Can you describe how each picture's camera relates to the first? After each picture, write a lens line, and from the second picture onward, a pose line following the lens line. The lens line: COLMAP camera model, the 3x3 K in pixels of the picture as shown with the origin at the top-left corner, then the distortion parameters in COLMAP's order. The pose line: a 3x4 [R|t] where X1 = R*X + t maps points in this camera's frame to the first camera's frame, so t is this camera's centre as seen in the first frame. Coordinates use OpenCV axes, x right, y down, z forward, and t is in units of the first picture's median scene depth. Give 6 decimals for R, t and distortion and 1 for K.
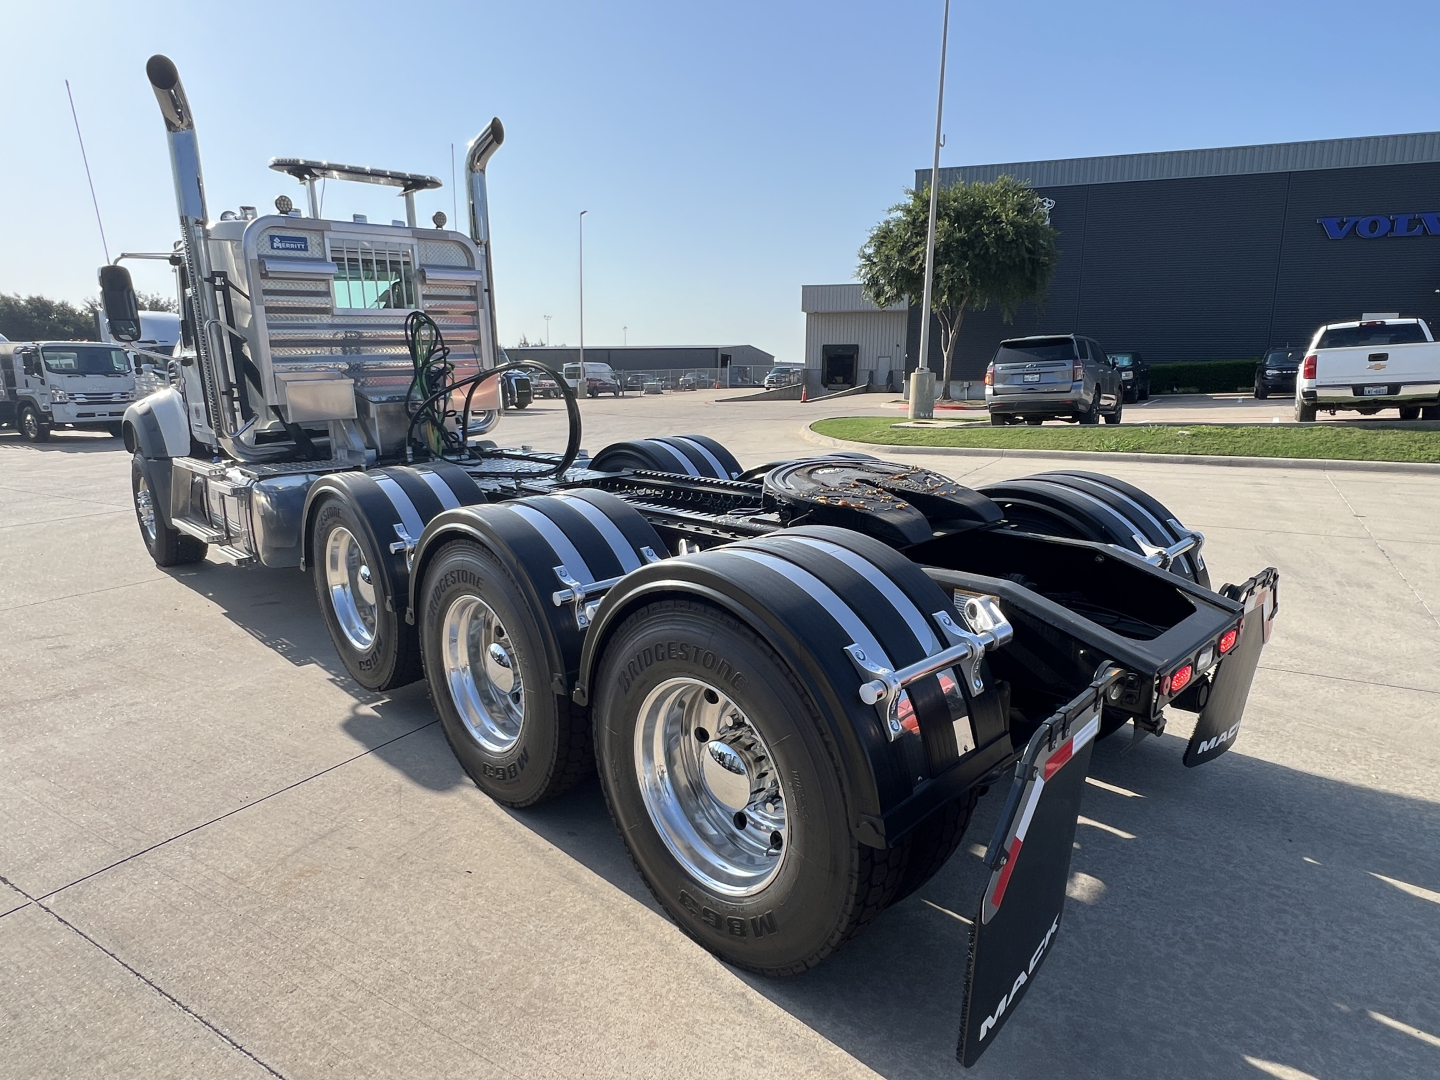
lens RADIAL K [[833.4, 0, 720.0], [0, 833.4, 540.0], [0, 0, 1]] dist [-0.002863, -0.001007]
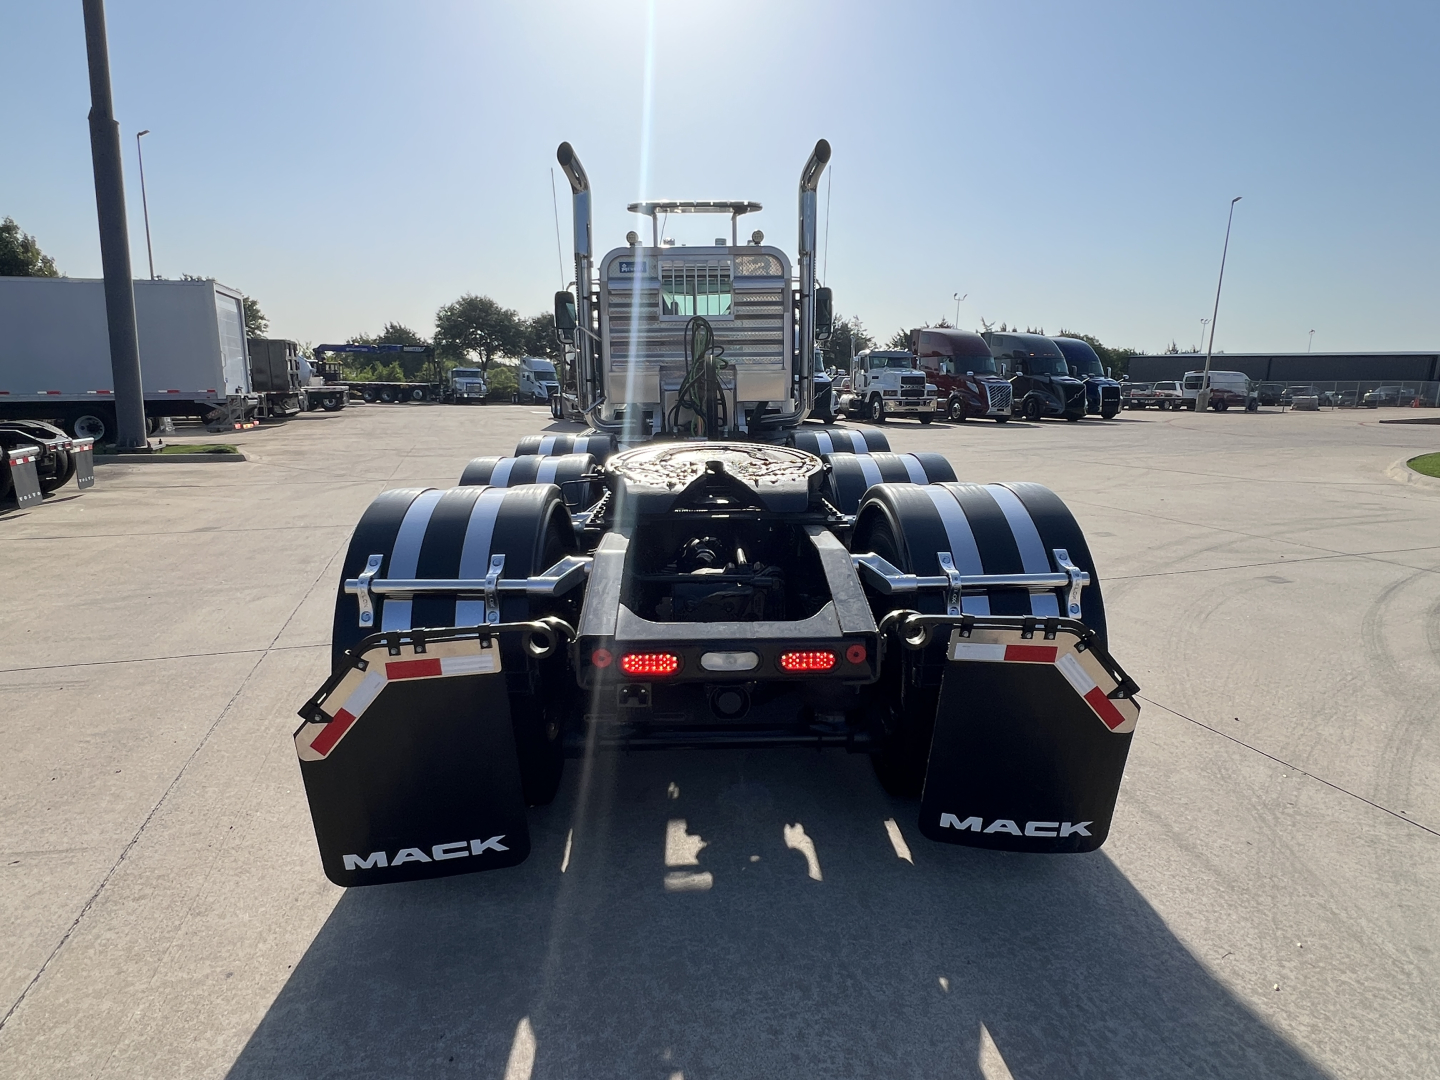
lens RADIAL K [[833.4, 0, 720.0], [0, 833.4, 540.0], [0, 0, 1]] dist [-0.002863, -0.001007]
pose [[0.740977, 0.143967, -0.655916, 0.431594], [-0.149860, 0.987567, 0.047467, -0.012220], [0.654595, 0.063124, 0.753340, 0.107272]]
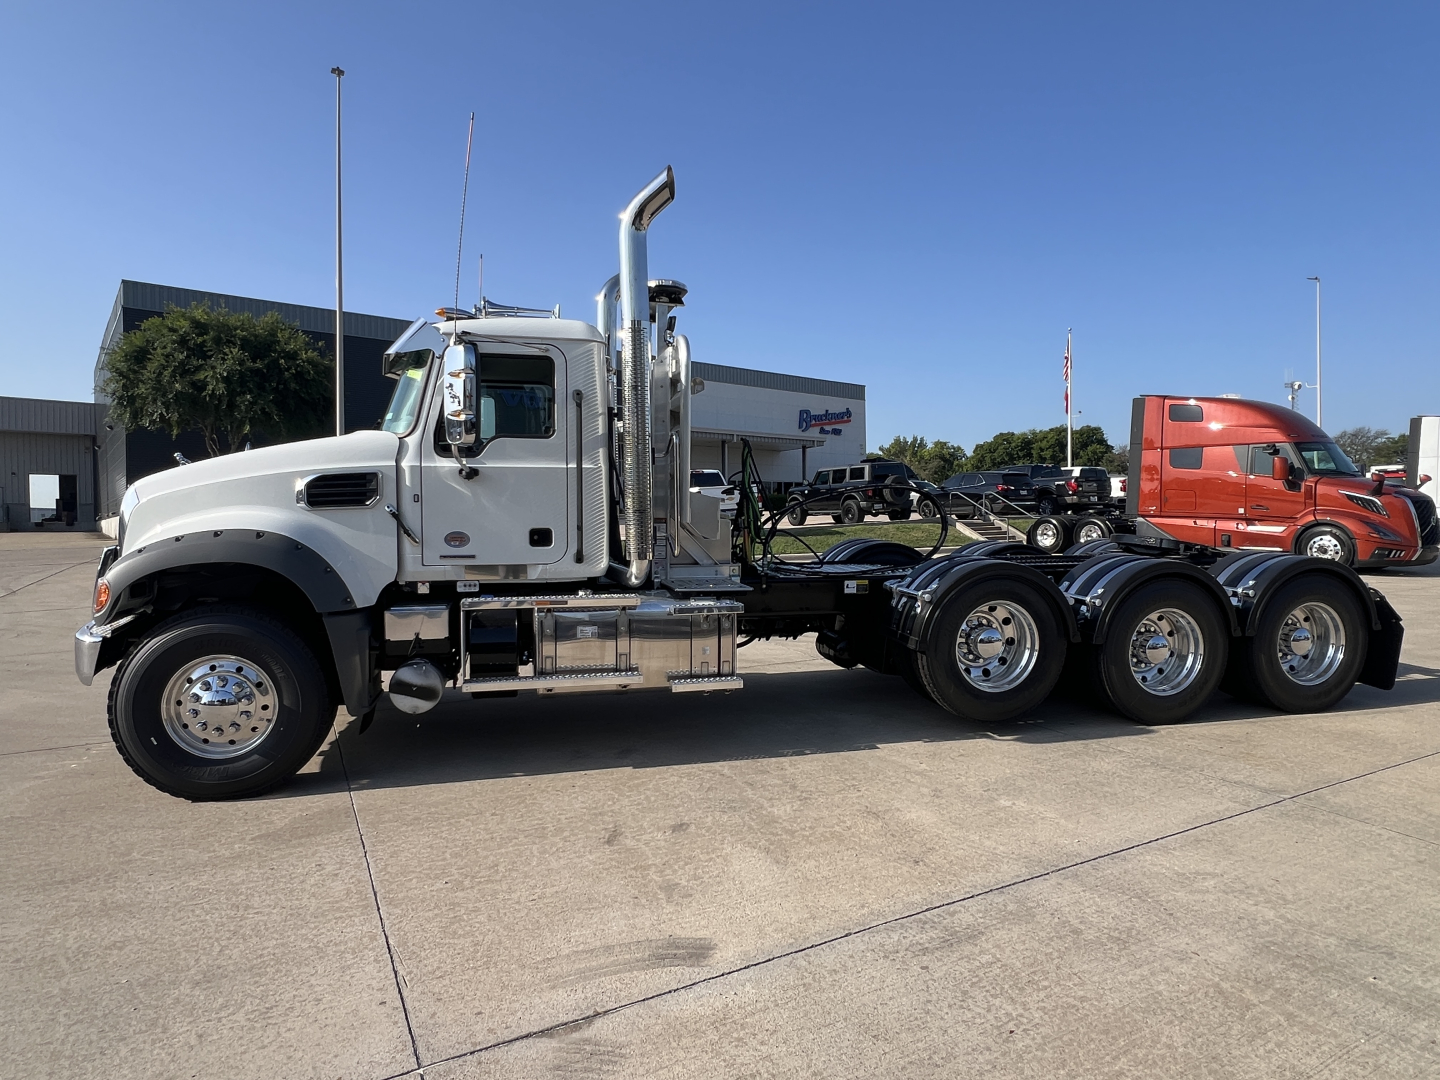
lens RADIAL K [[833.4, 0, 720.0], [0, 833.4, 540.0], [0, 0, 1]] dist [-0.002863, -0.001007]
pose [[0.523500, -0.037393, 0.851205, -1.114300], [0.171088, 0.983301, -0.062025, -0.074275], [-0.834672, 0.178101, 0.521156, 0.379573]]
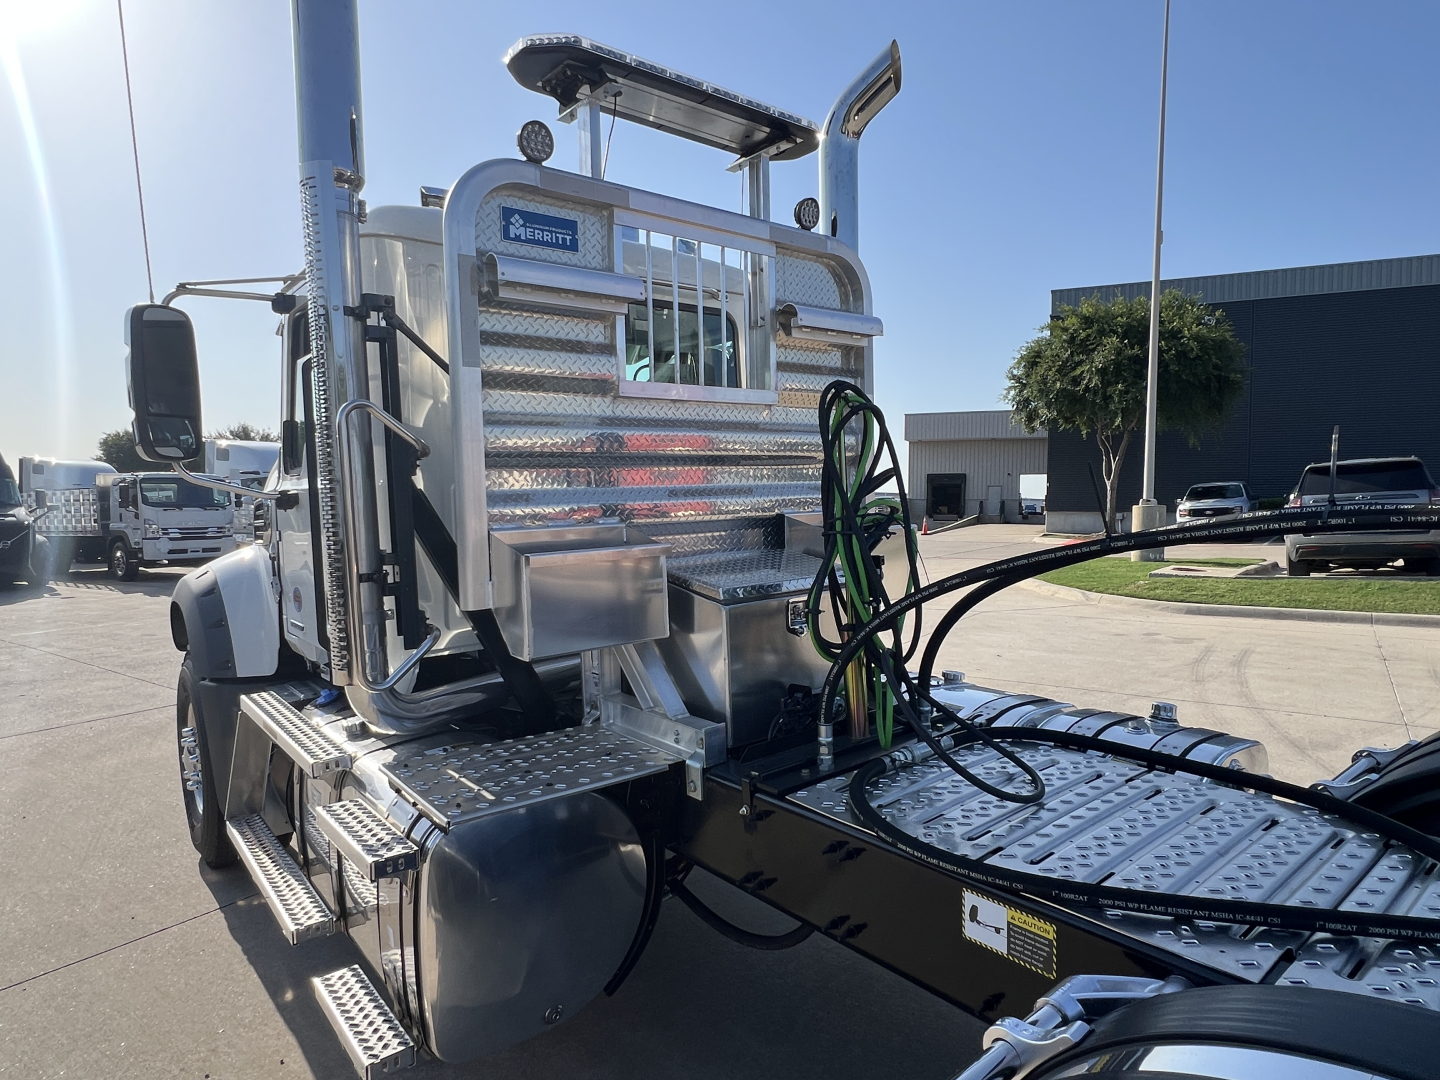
lens RADIAL K [[833.4, 0, 720.0], [0, 833.4, 540.0], [0, 0, 1]] dist [-0.002863, -0.001007]
pose [[0.996519, 0.002320, -0.083337, -0.331410], [-0.014965, 0.988354, -0.151438, -0.116073], [0.082015, 0.152158, 0.984948, 0.519132]]
